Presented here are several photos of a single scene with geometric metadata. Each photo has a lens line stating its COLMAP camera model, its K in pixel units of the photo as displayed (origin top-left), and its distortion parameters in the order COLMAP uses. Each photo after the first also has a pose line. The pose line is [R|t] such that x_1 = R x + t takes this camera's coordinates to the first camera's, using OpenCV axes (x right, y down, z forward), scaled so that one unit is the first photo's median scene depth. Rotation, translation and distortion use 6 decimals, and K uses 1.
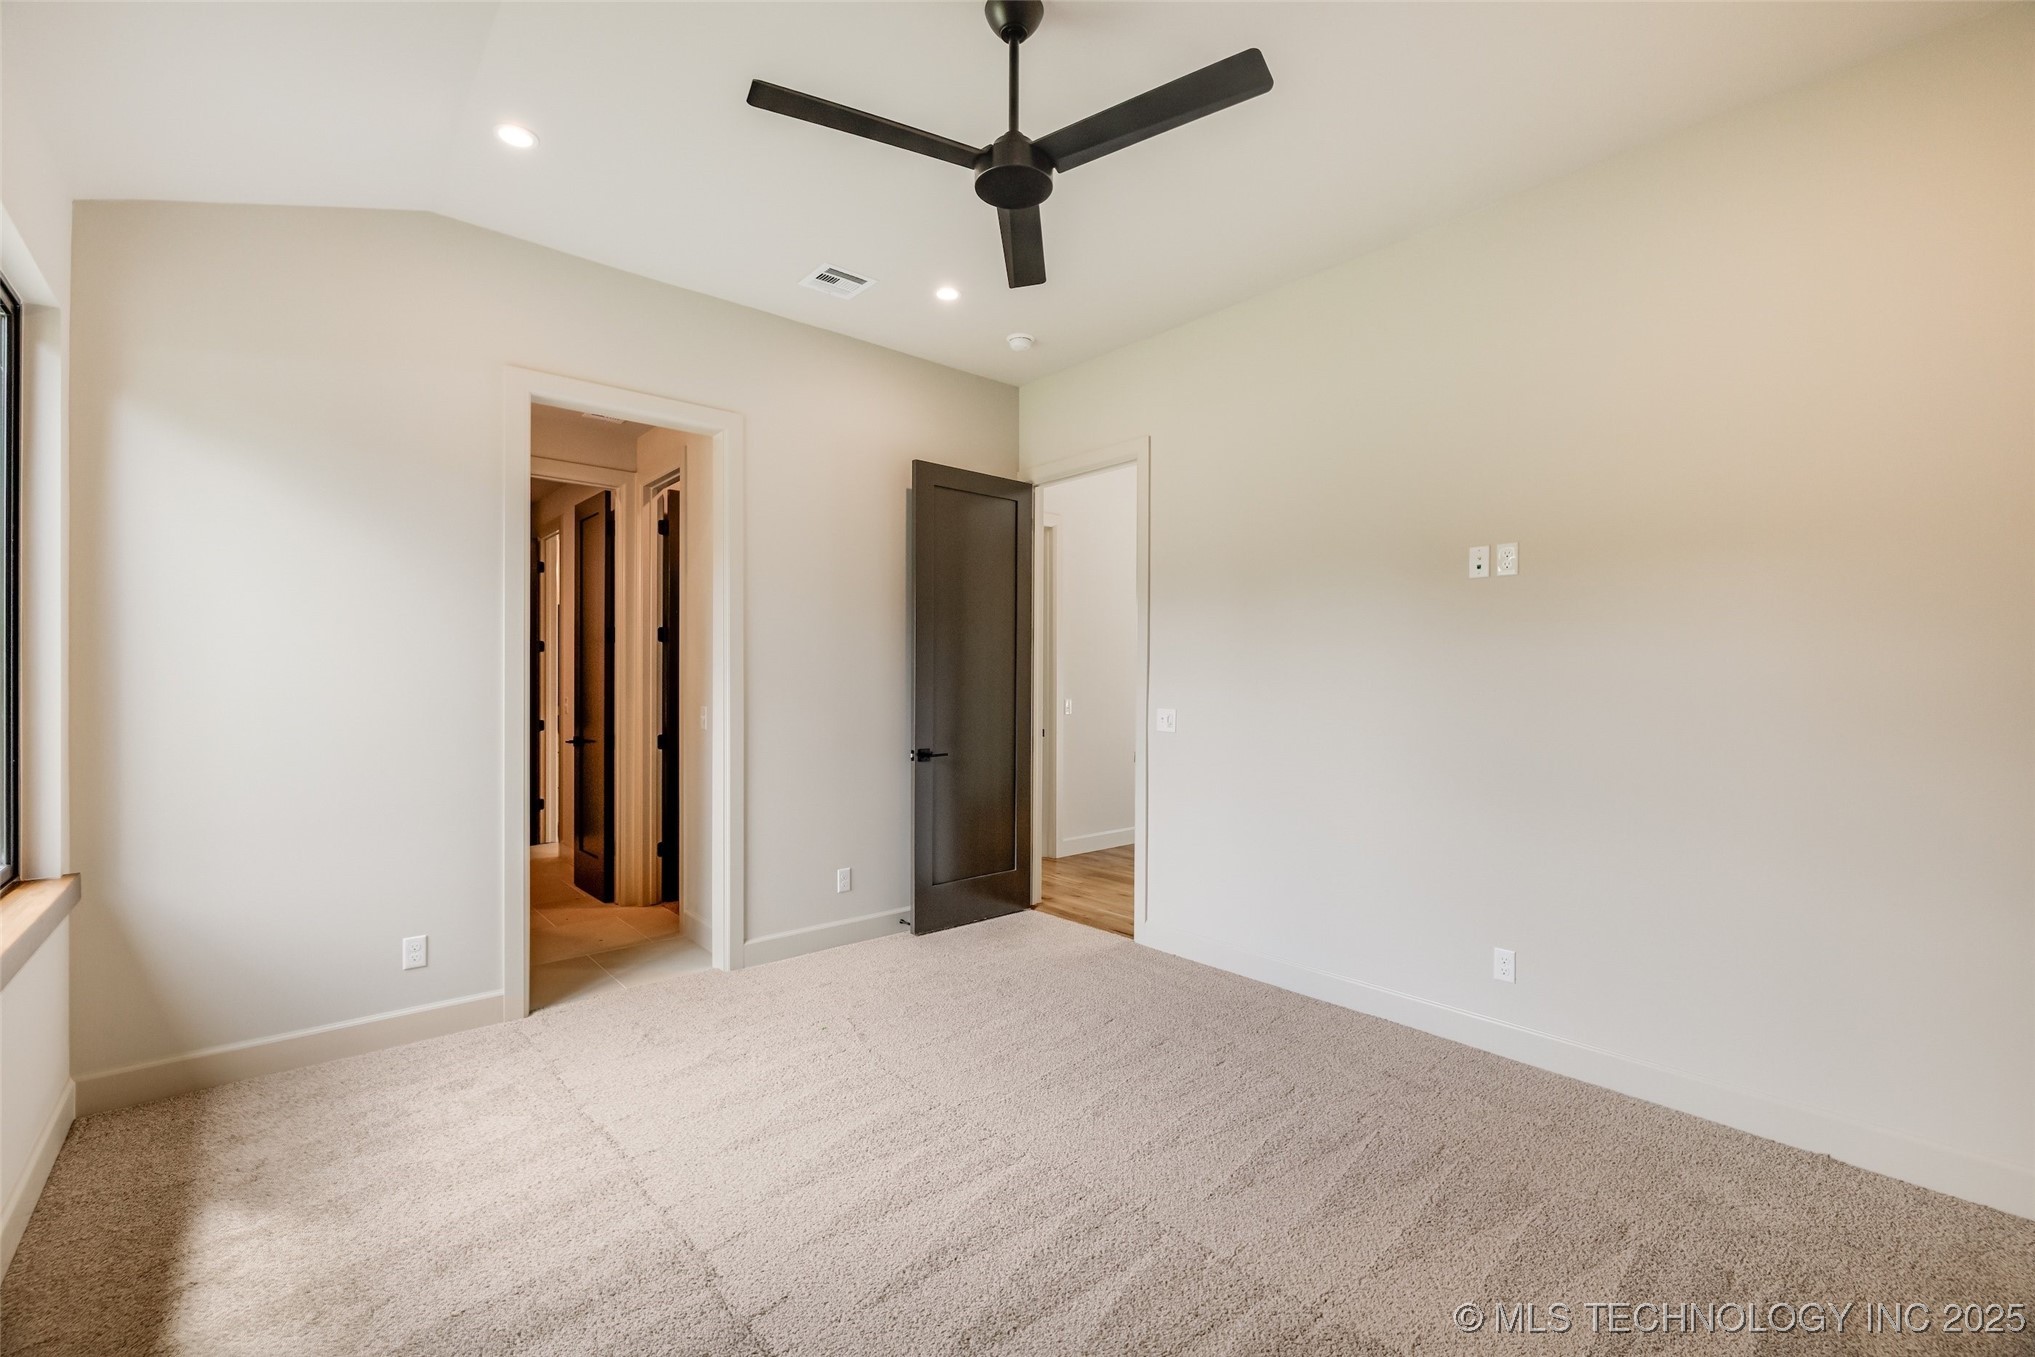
lens RADIAL K [[856.0, 0, 1017.5], [0, 856.0, 678.5], [0, 0, 1]] dist [-0.002306, -0.000273]
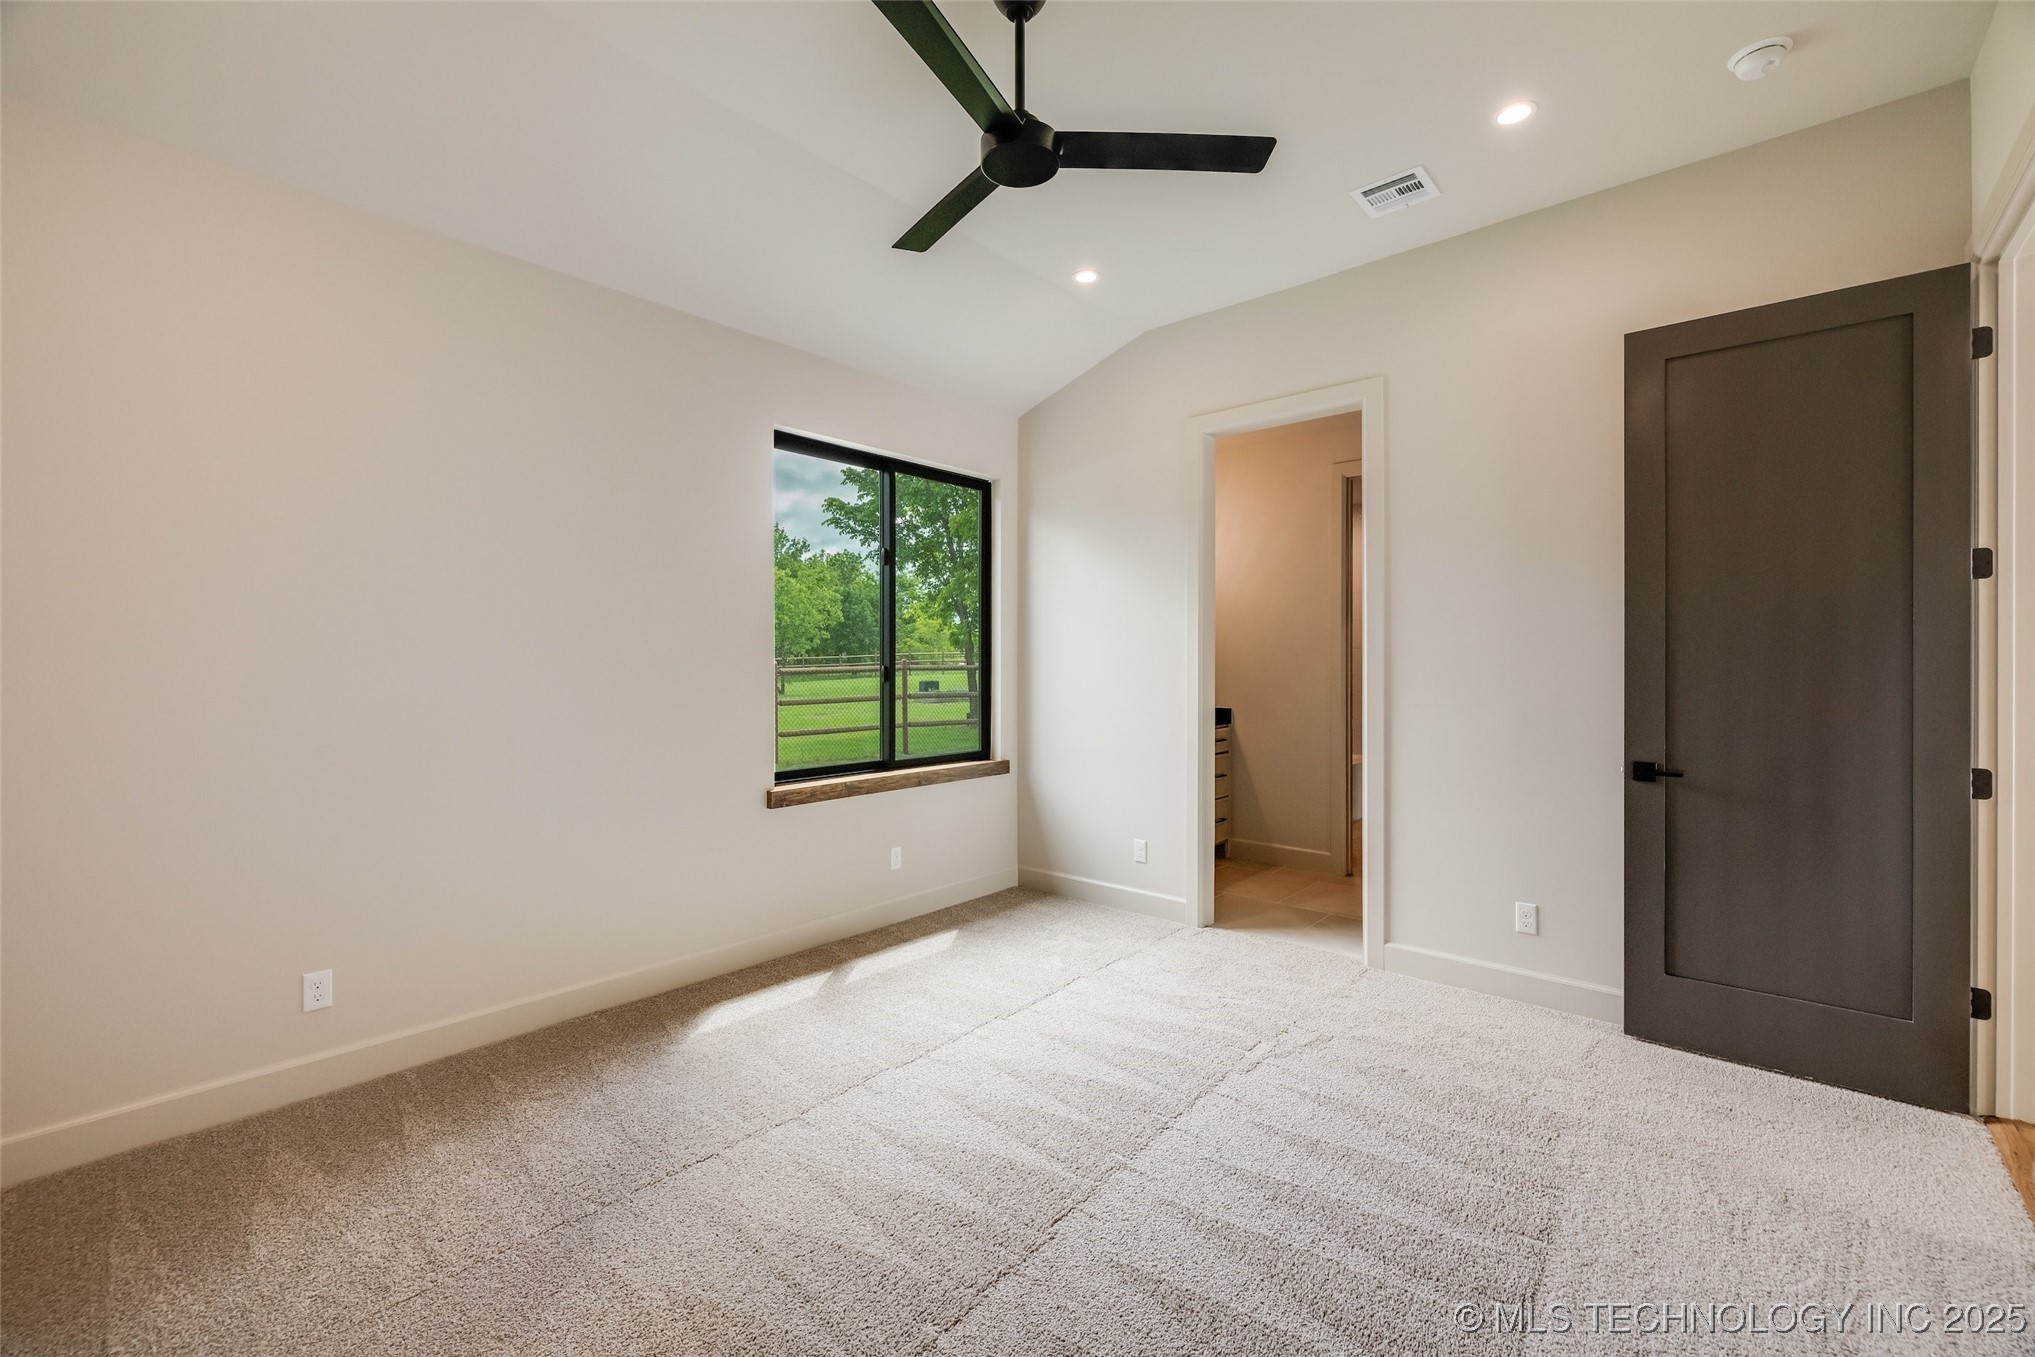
lens RADIAL K [[853.6, 0, 1017.7], [0, 853.6, 658.1], [0, 0, 1]] dist [0.000084, 0.000121]
pose [[0.127557, -0.006867, -0.991808, 0.641746], [0.006238, 0.999962, -0.006121, 0.003068], [0.991812, -0.005407, 0.127595, 0.568707]]
